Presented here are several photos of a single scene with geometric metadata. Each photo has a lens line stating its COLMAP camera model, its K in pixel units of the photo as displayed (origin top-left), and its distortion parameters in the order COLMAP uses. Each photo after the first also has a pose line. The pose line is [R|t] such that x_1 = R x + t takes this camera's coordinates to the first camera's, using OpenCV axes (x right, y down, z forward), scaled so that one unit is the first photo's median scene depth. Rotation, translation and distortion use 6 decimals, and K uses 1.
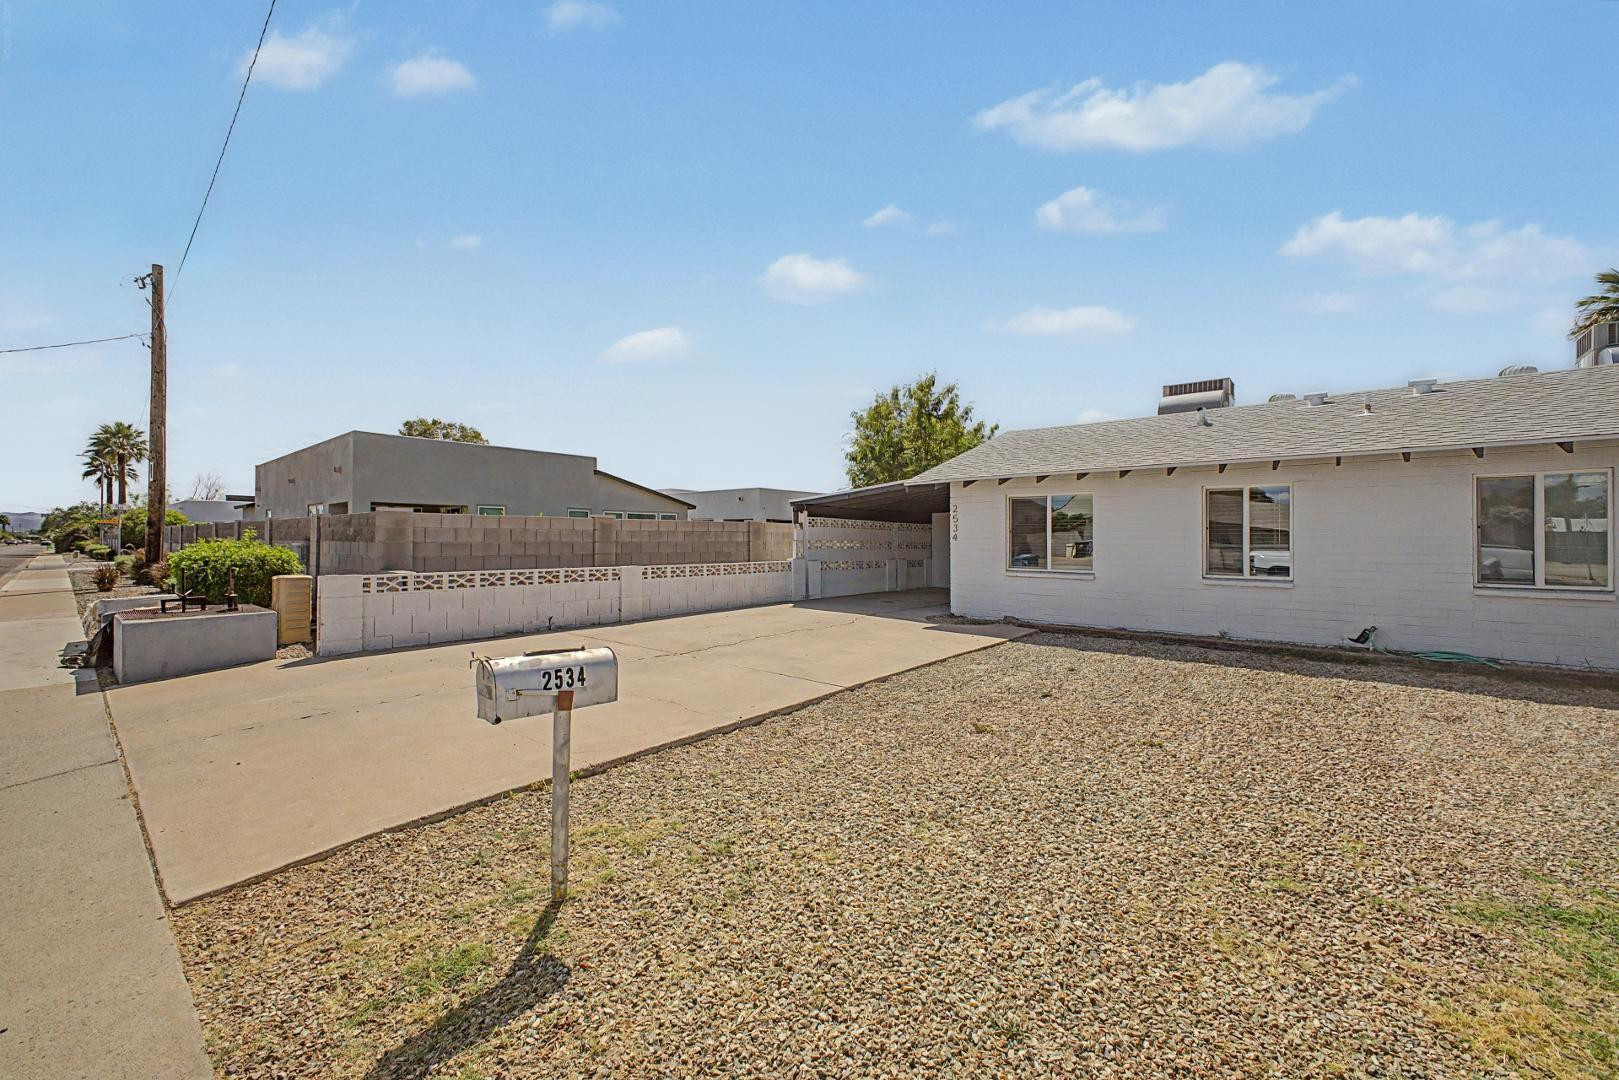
lens RADIAL K [[641.3, 0, 807.1], [0, 641.3, 534.3], [0, 0, 1]] dist [0.016393, -0.005083]
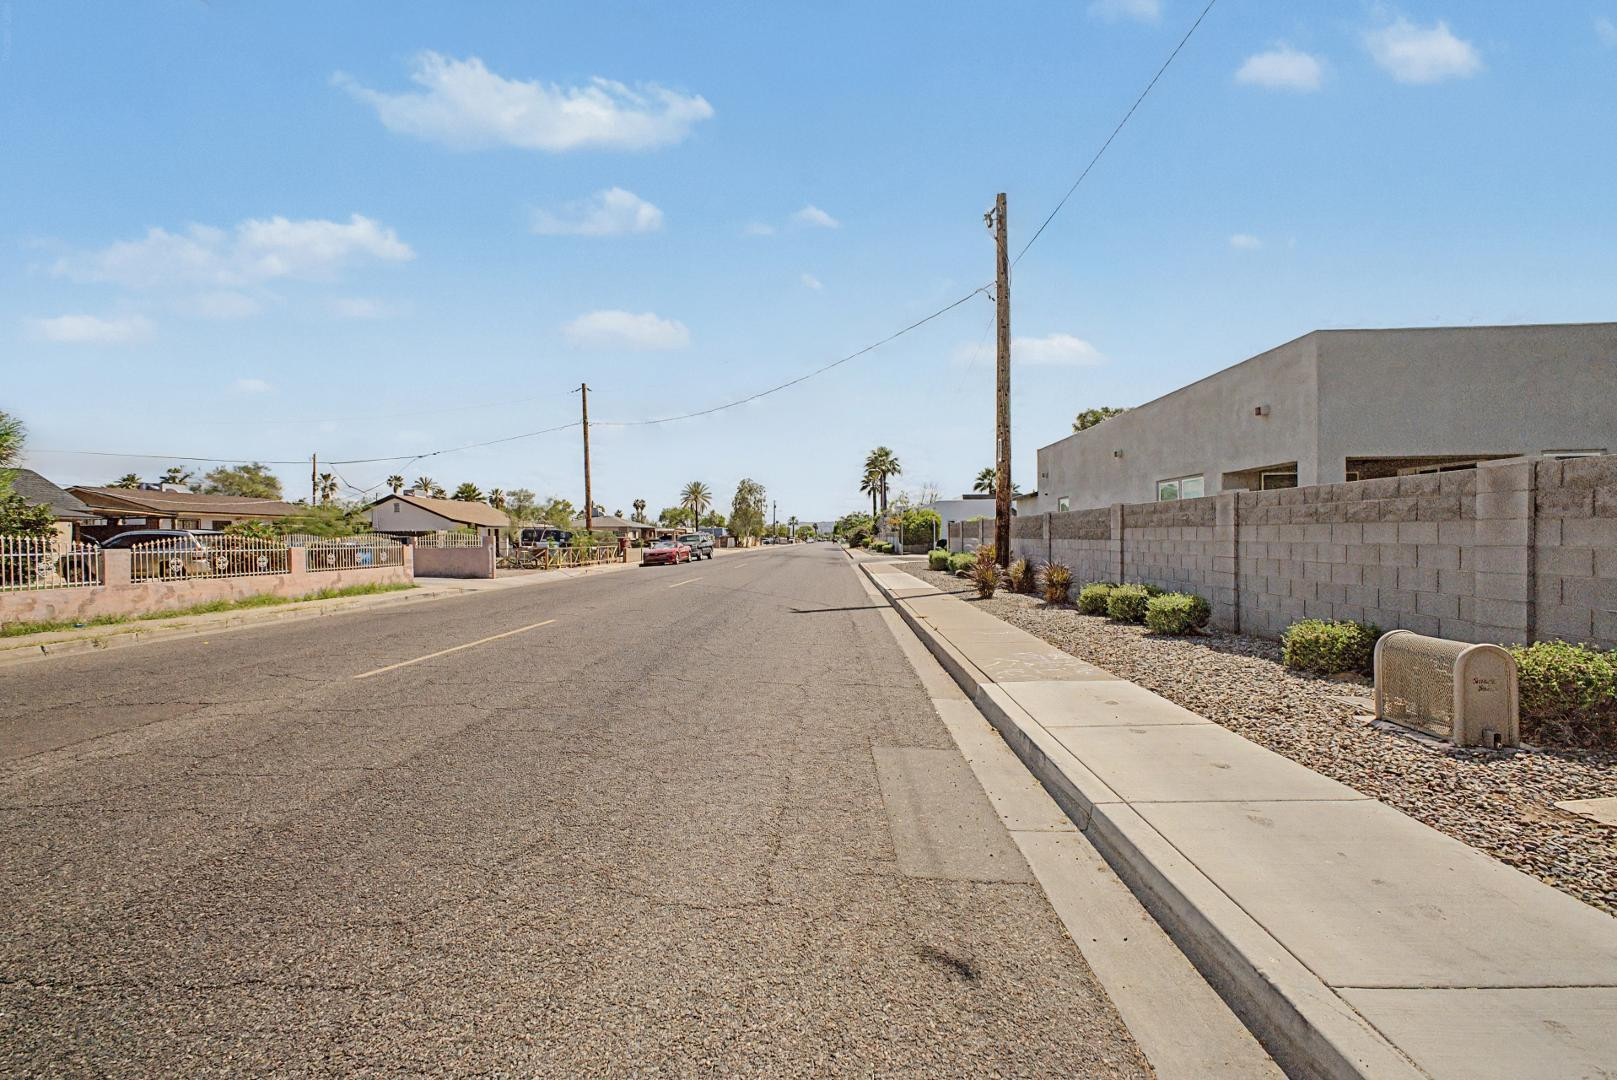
lens RADIAL K [[640.5, 0, 814.3], [0, 640.5, 543.1], [0, 0, 1]] dist [0.016393, -0.005083]
pose [[0.632883, -0.003024, -0.774242, -0.184000], [0.018615, 0.999763, 0.011312, 0.002392], [0.774024, -0.021572, 0.632789, 0.104894]]
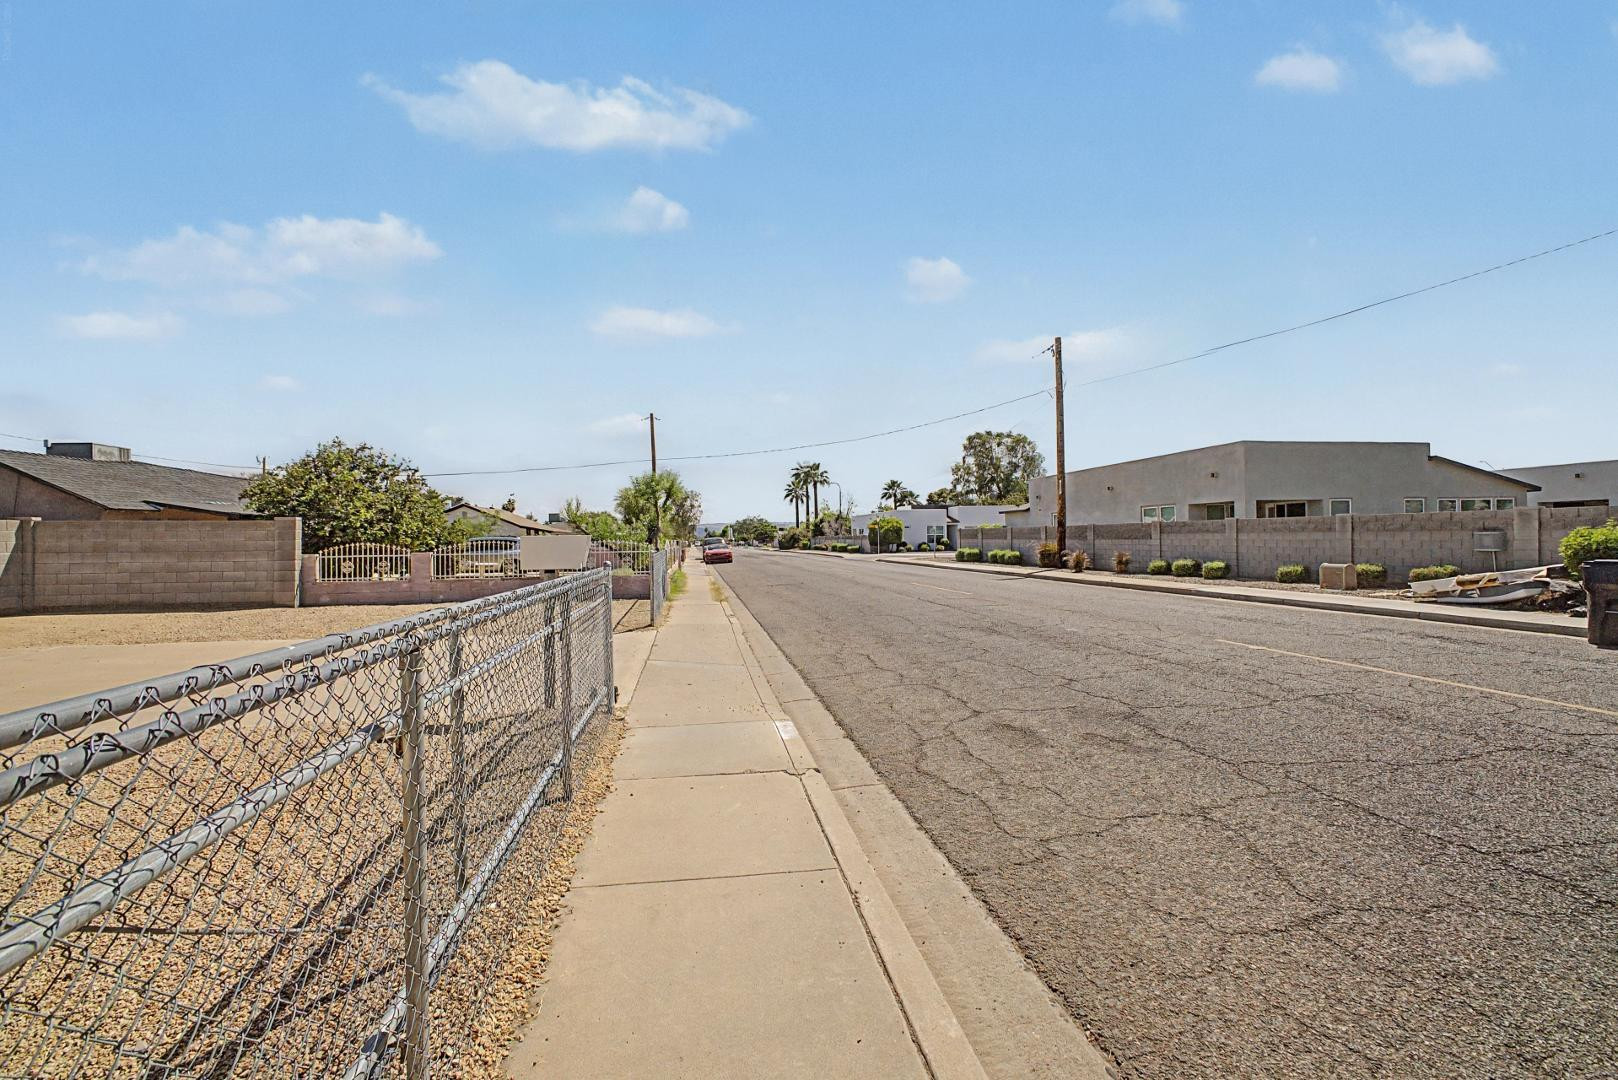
lens RADIAL K [[640.9, 0, 800.3], [0, 640.9, 536.7], [0, 0, 1]] dist [0.016393, -0.005083]
pose [[0.778615, -0.019078, -0.627211, -0.200655], [0.025110, 0.999684, 0.000763, -0.002059], [0.626999, -0.016343, 0.778849, -0.145160]]
